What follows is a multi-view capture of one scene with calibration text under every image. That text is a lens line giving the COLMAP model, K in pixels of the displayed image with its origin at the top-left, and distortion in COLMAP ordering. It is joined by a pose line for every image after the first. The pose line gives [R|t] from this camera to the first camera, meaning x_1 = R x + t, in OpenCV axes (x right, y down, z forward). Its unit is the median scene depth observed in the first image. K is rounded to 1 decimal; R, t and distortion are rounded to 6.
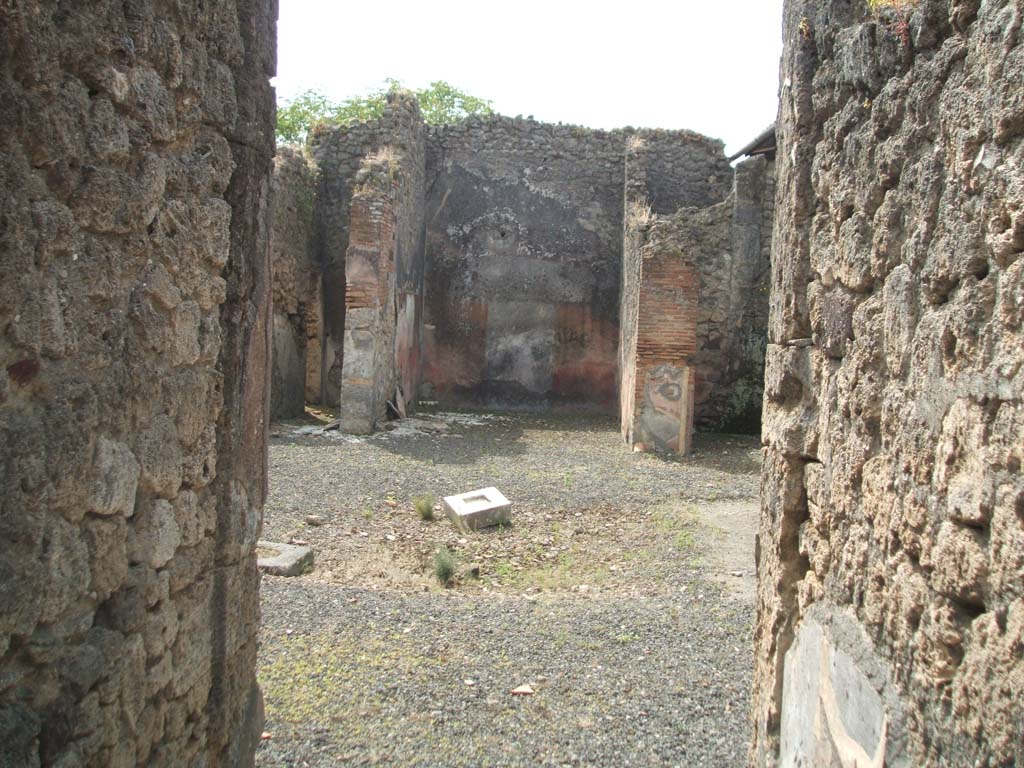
lens RADIAL K [[1208.0, 0, 508.4], [0, 1208.0, 393.2], [0, 0, 1]] dist [-0.145940, 0.000000]
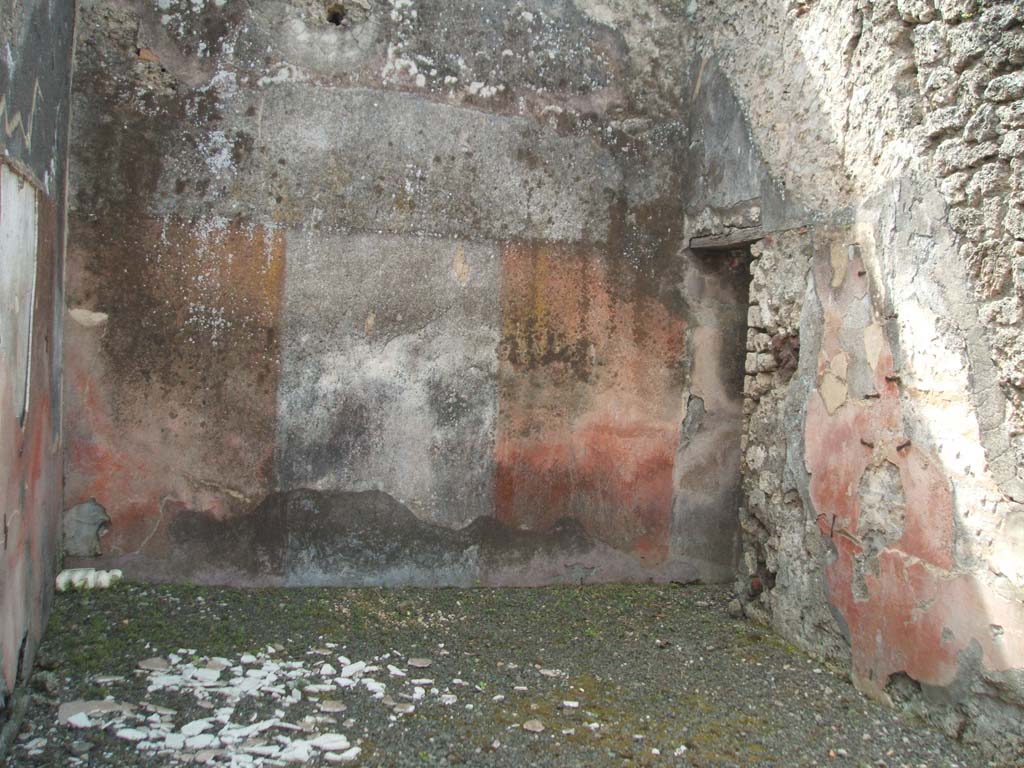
lens RADIAL K [[1208.0, 0, 519.8], [0, 1208.0, 389.2], [0, 0, 1]] dist [-0.145940, 0.000000]
pose [[0.948746, -0.014384, 0.315711, -0.072106], [0.009167, 0.999796, 0.018004, -0.053064], [-0.315905, -0.014187, 0.948685, 0.883841]]
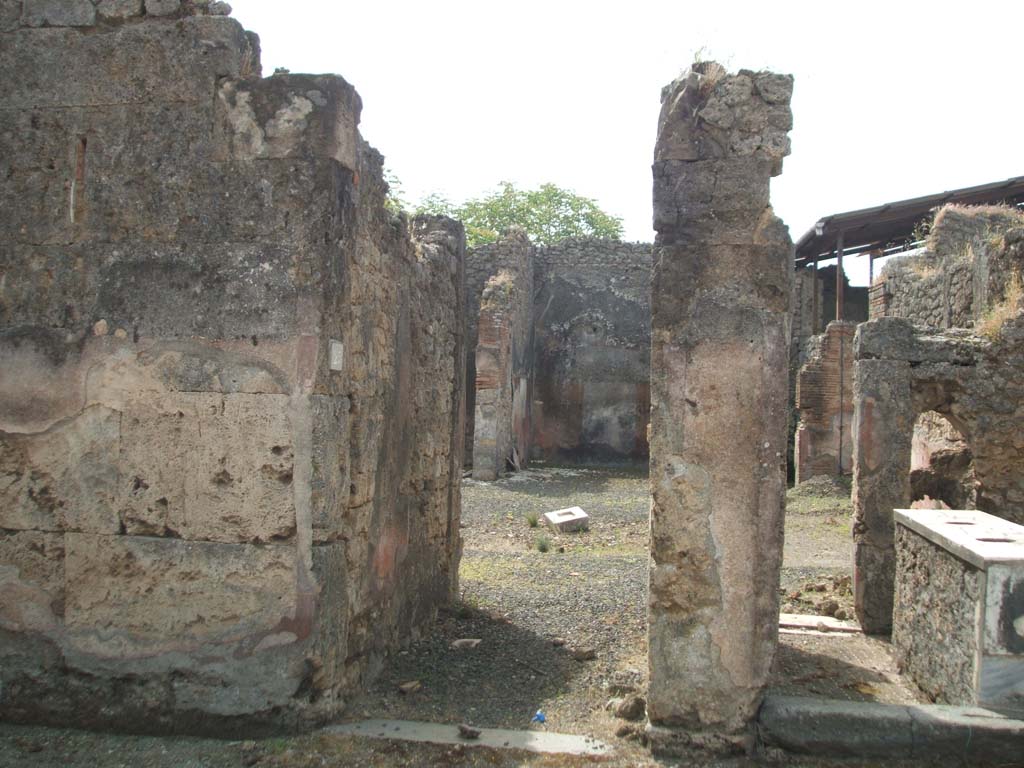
lens RADIAL K [[1208.0, 0, 513.8], [0, 1208.0, 386.1], [0, 0, 1]] dist [-0.145940, 0.000000]
pose [[0.995709, -0.015074, -0.091301, 0.033142], [0.008709, 0.997529, -0.069712, 0.021681], [0.092126, 0.068617, 0.993380, -0.356594]]
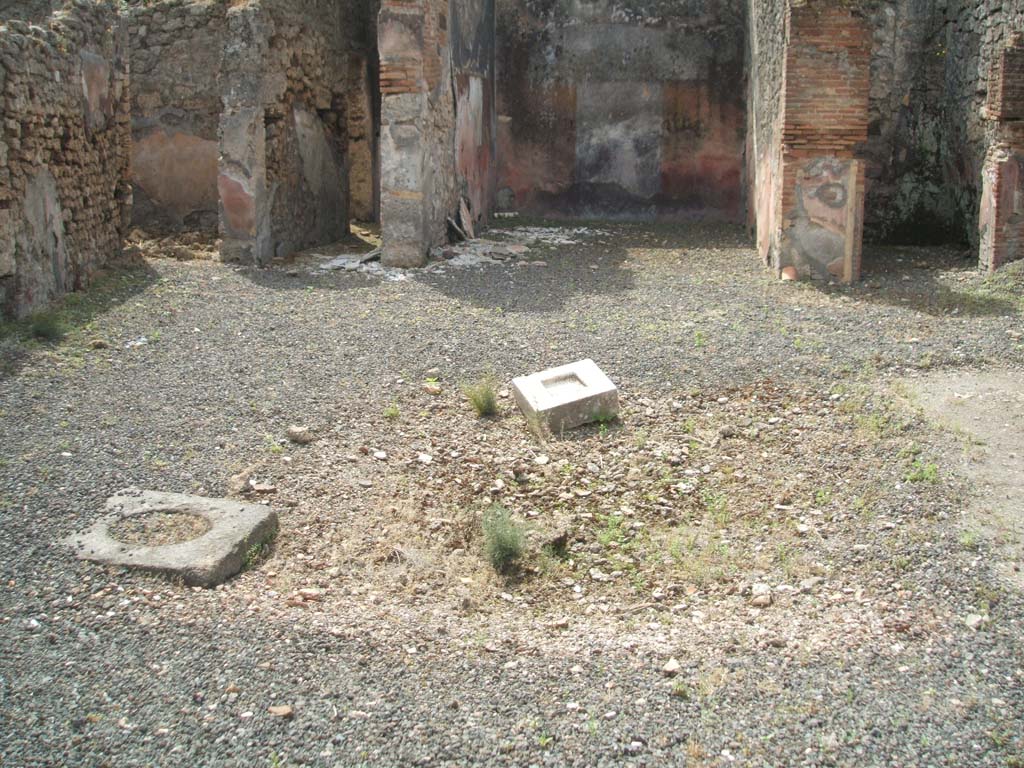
lens RADIAL K [[1208.0, 0, 511.5], [0, 1208.0, 389.3], [0, 0, 1]] dist [-0.145940, 0.000000]
pose [[0.996443, -0.024553, -0.080616, -0.001470], [0.037357, 0.986184, 0.161385, -0.008162], [0.075540, -0.163822, 0.983593, 0.246462]]
